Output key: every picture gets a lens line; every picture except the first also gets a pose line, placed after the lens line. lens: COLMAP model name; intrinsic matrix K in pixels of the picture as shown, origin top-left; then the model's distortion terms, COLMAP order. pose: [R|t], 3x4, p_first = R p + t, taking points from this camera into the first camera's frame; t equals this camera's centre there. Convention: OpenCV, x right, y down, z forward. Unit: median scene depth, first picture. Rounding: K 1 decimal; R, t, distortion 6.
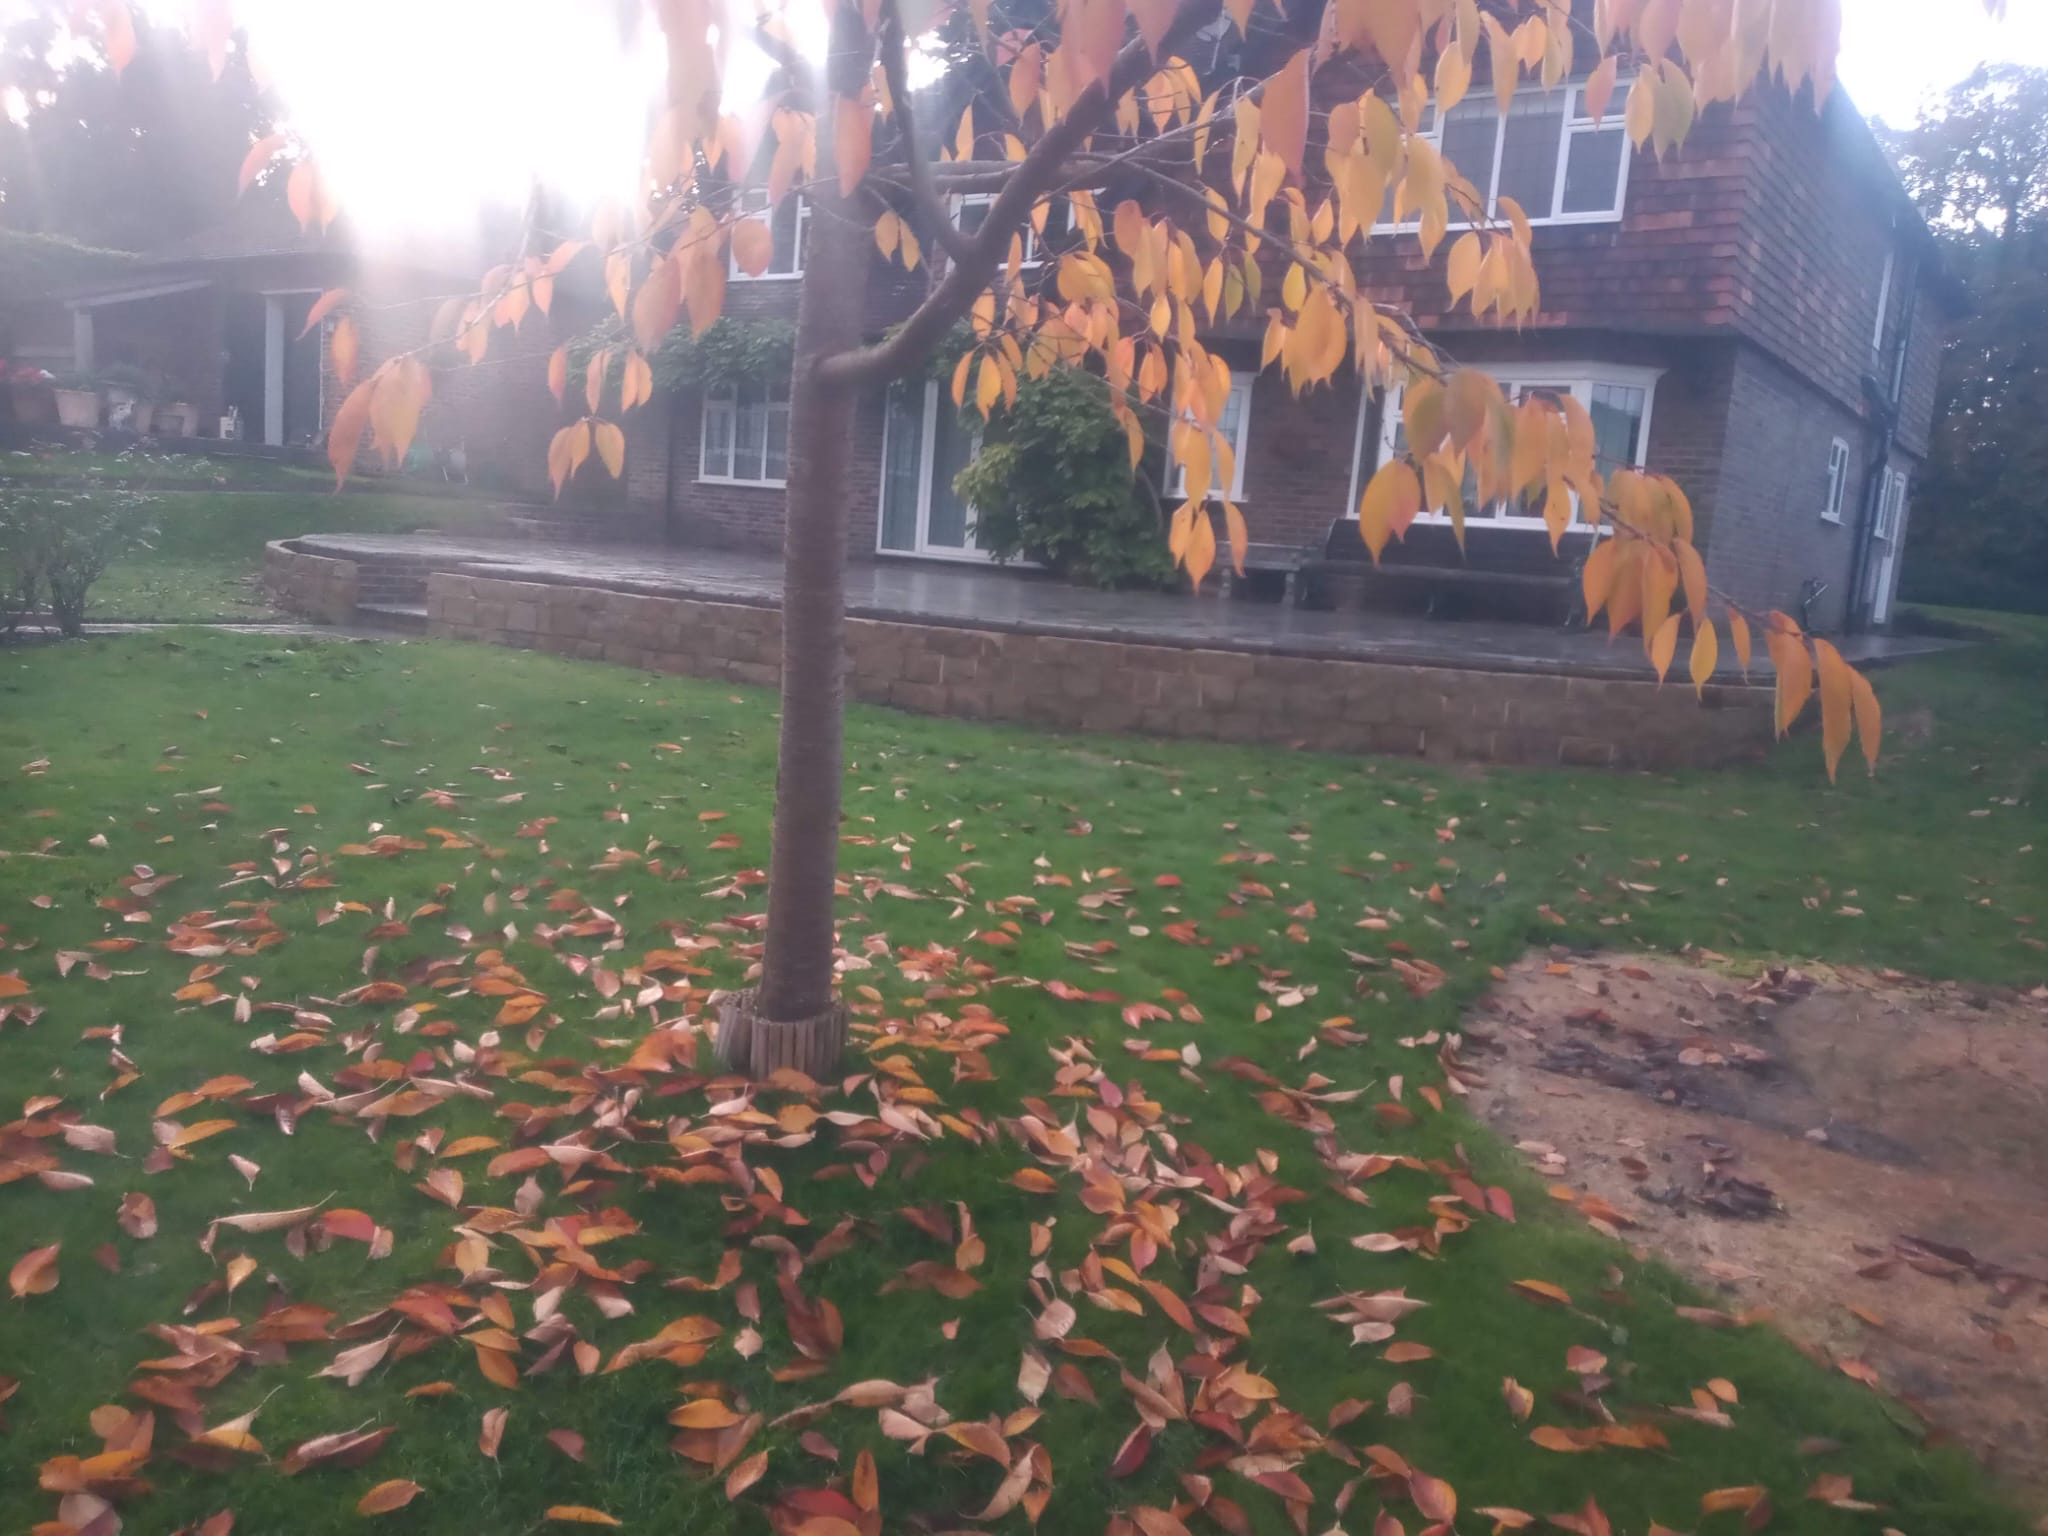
lens RADIAL K [[1654.8, 0, 1024.0], [0, 1654.8, 768.0], [0, 0, 1]] dist [-0.003762, 0.022744]
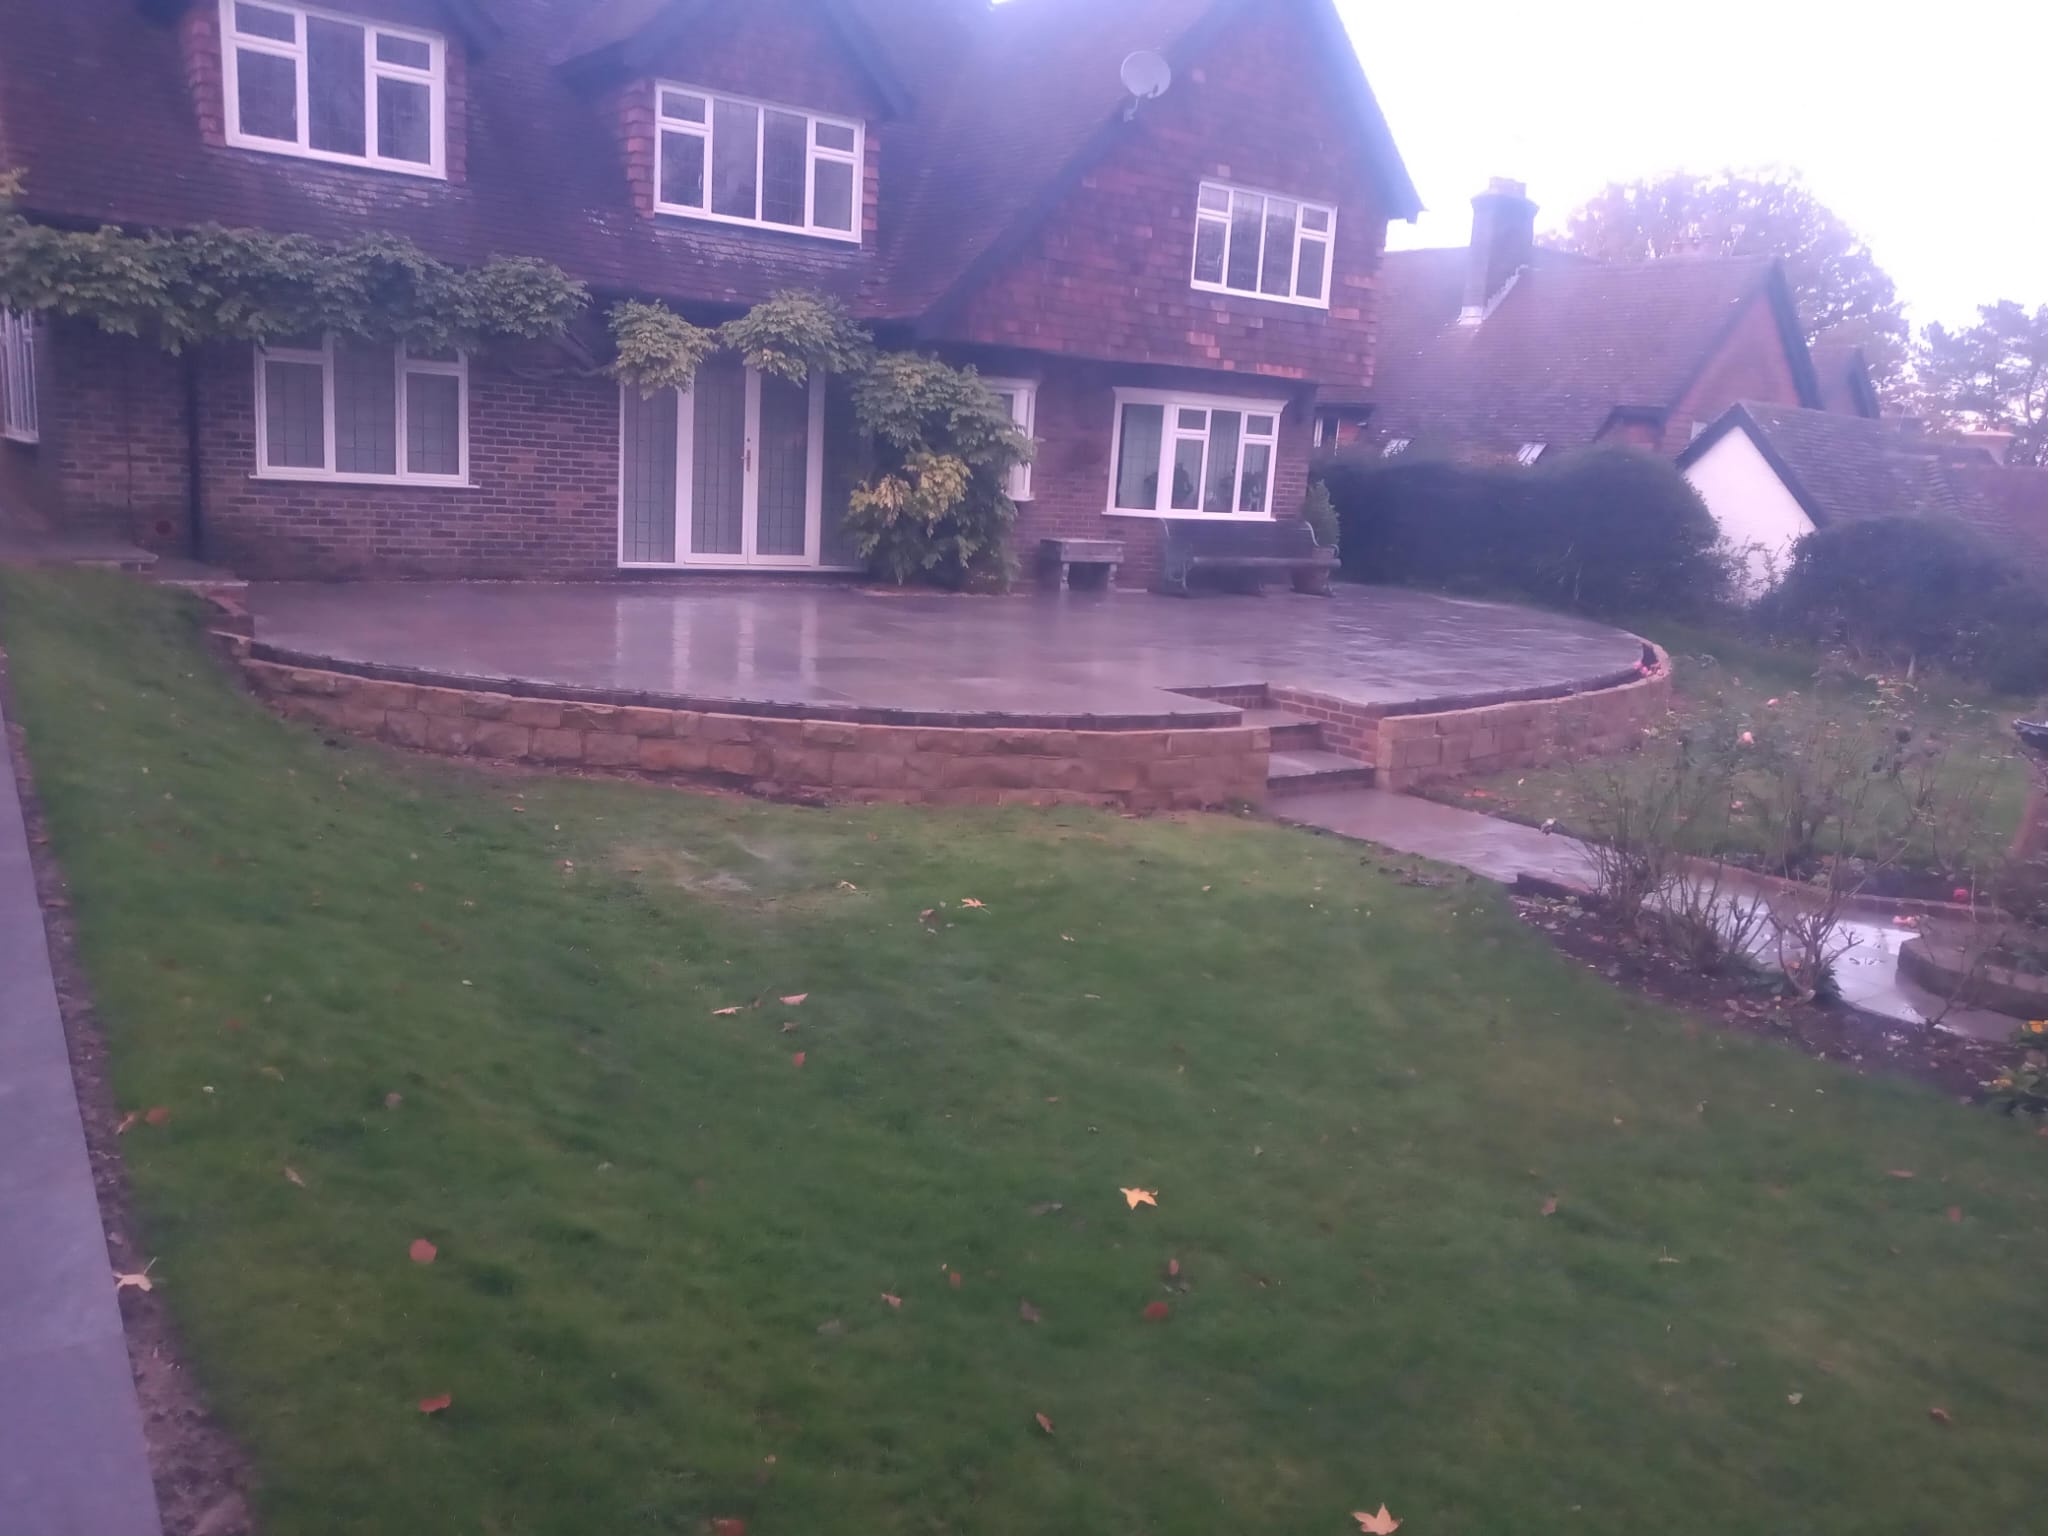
lens RADIAL K [[1570.2, 0, 1024.0], [0, 1570.2, 768.0], [0, 0, 1]] dist [0.054945, -0.129761]
pose [[0.286815, -0.231540, 0.929584, -0.783993], [0.095182, 0.972438, 0.212847, -0.183899], [-0.953246, 0.027432, 0.300948, 0.603076]]
